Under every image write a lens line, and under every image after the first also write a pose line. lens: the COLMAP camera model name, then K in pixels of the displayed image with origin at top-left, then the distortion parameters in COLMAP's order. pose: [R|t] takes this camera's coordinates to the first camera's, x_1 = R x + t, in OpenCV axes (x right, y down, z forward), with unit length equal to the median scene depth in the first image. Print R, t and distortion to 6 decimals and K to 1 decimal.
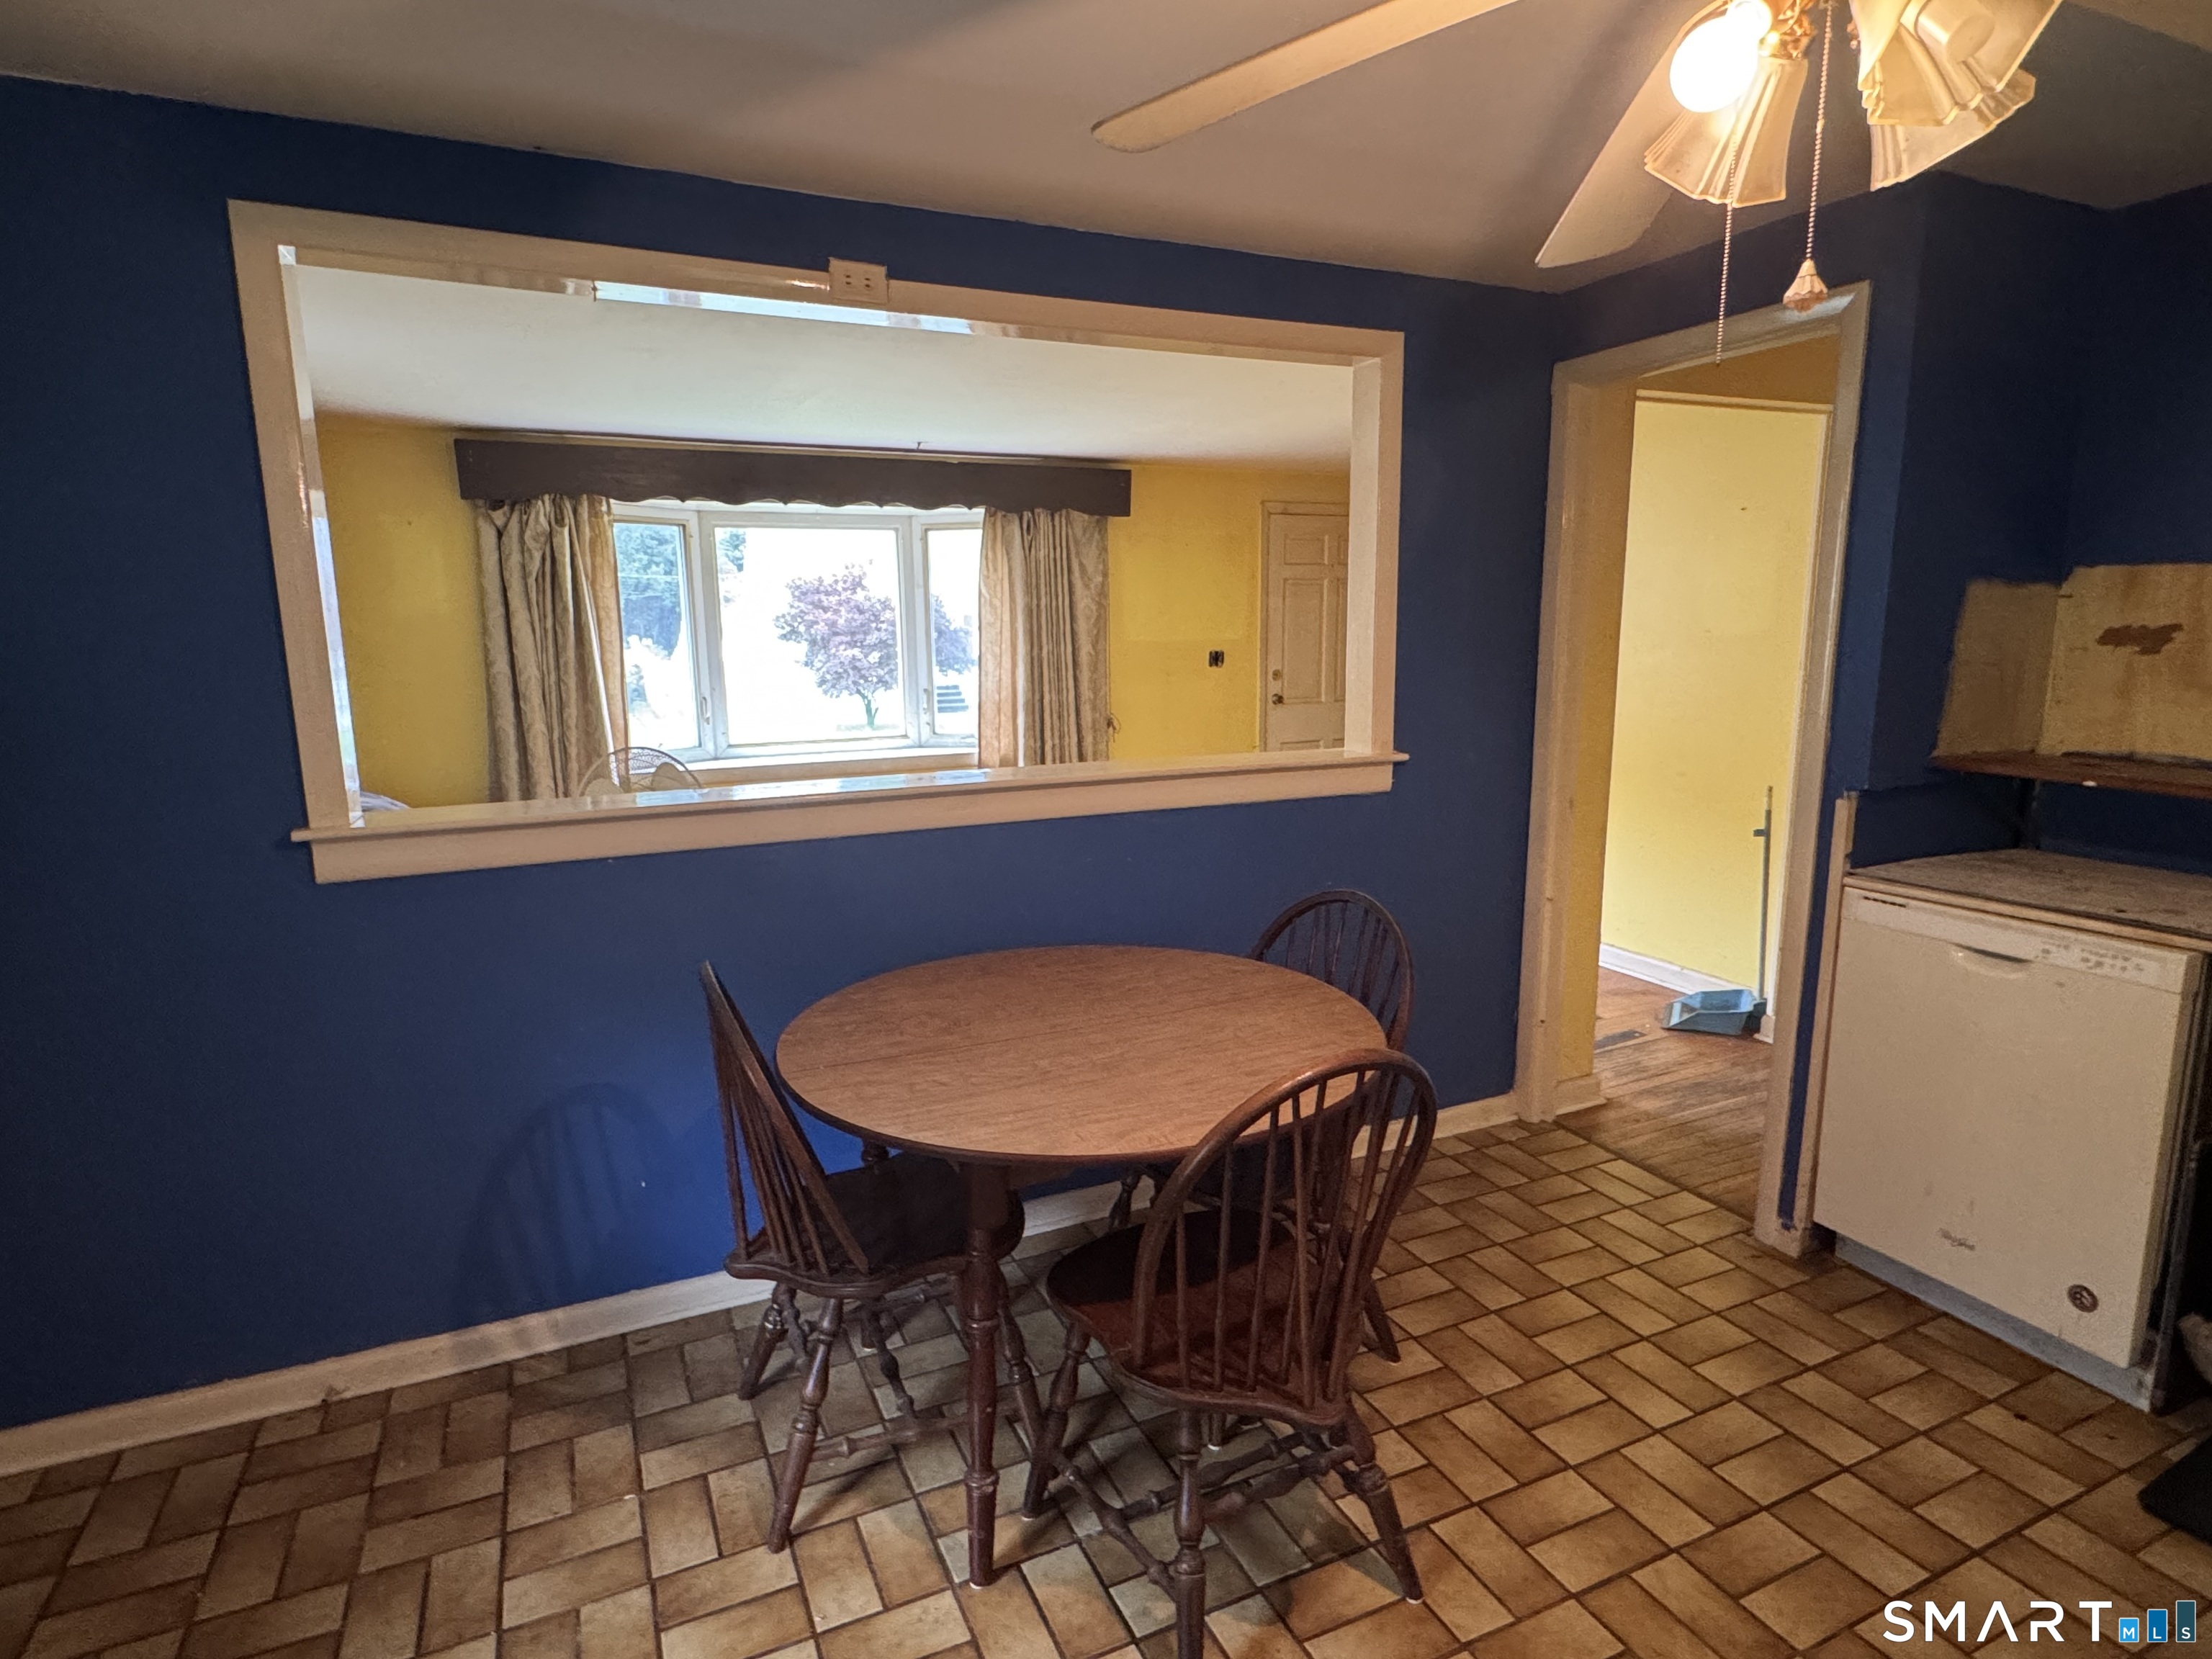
lens RADIAL K [[1188.8, 0, 1104.0], [0, 1188.8, 830.9], [0, 0, 1]] dist [-0.002759, 0.000448]
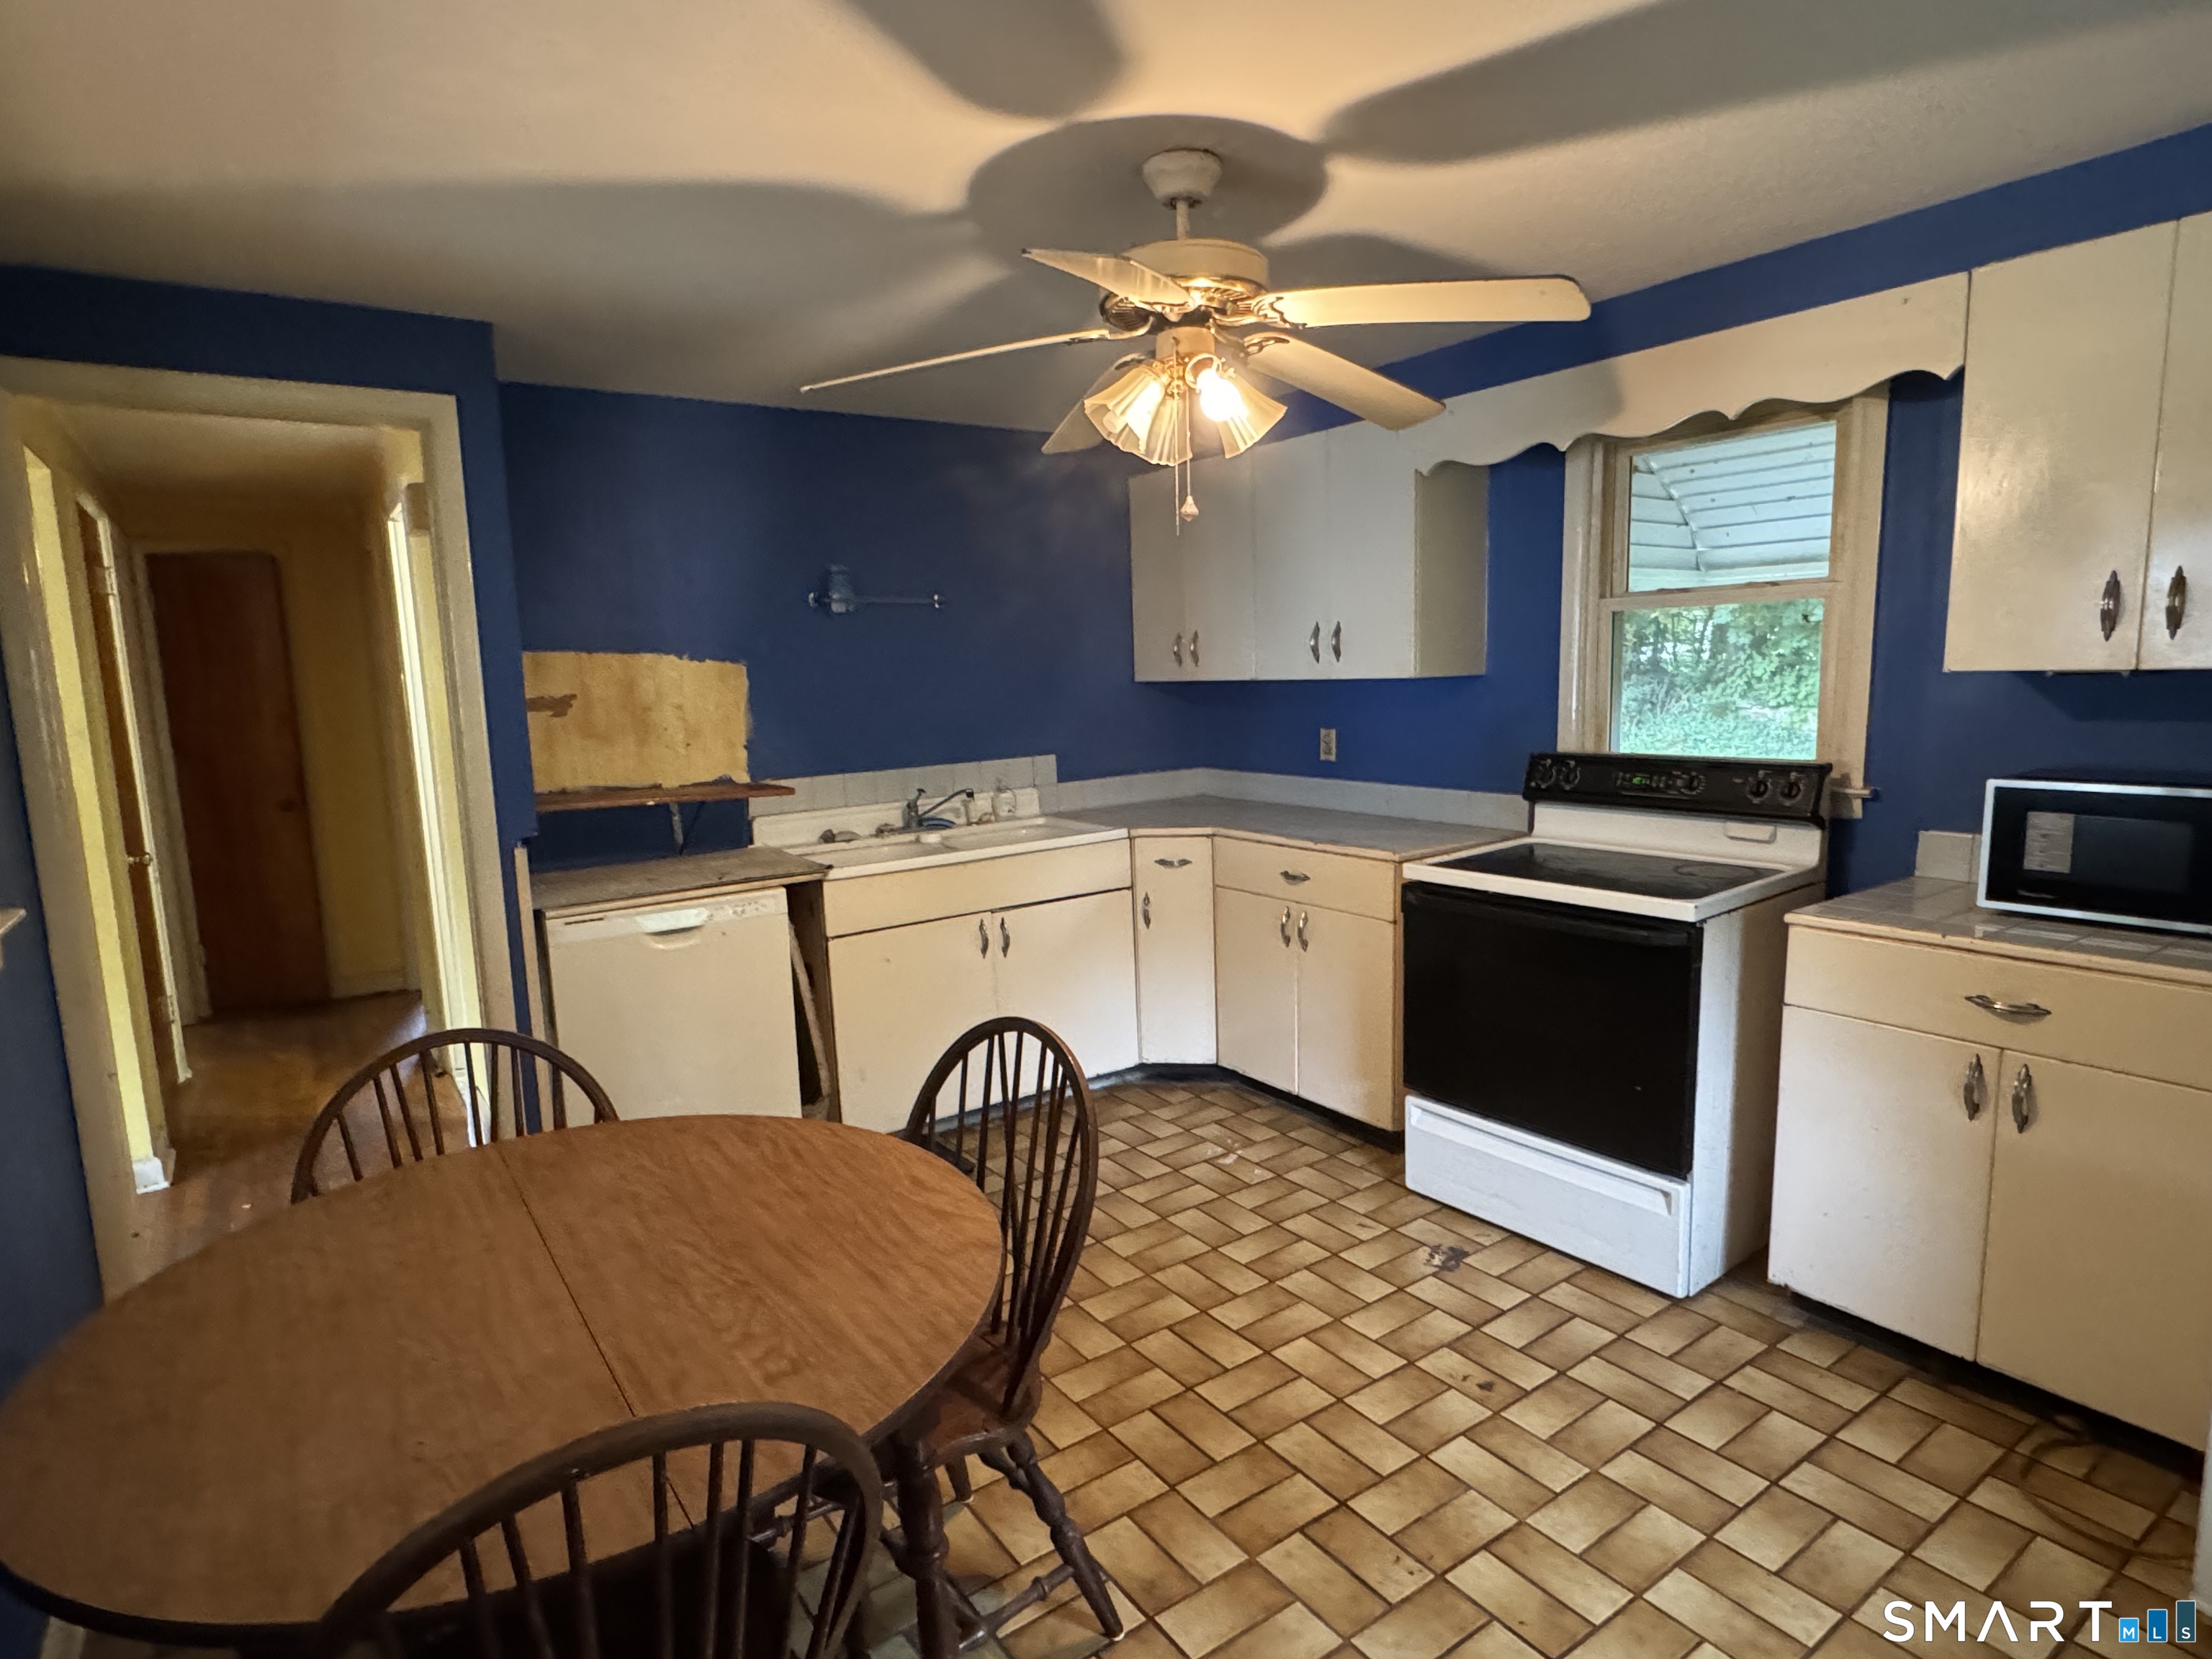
lens RADIAL K [[1188.8, 0, 1107.3], [0, 1188.8, 834.1], [0, 0, 1]] dist [-0.002759, 0.000448]
pose [[-0.181010, -0.117256, 0.976466, -0.640005], [0.199208, 0.967915, 0.153157, -0.110916], [-0.963095, 0.222243, -0.151844, 0.687750]]
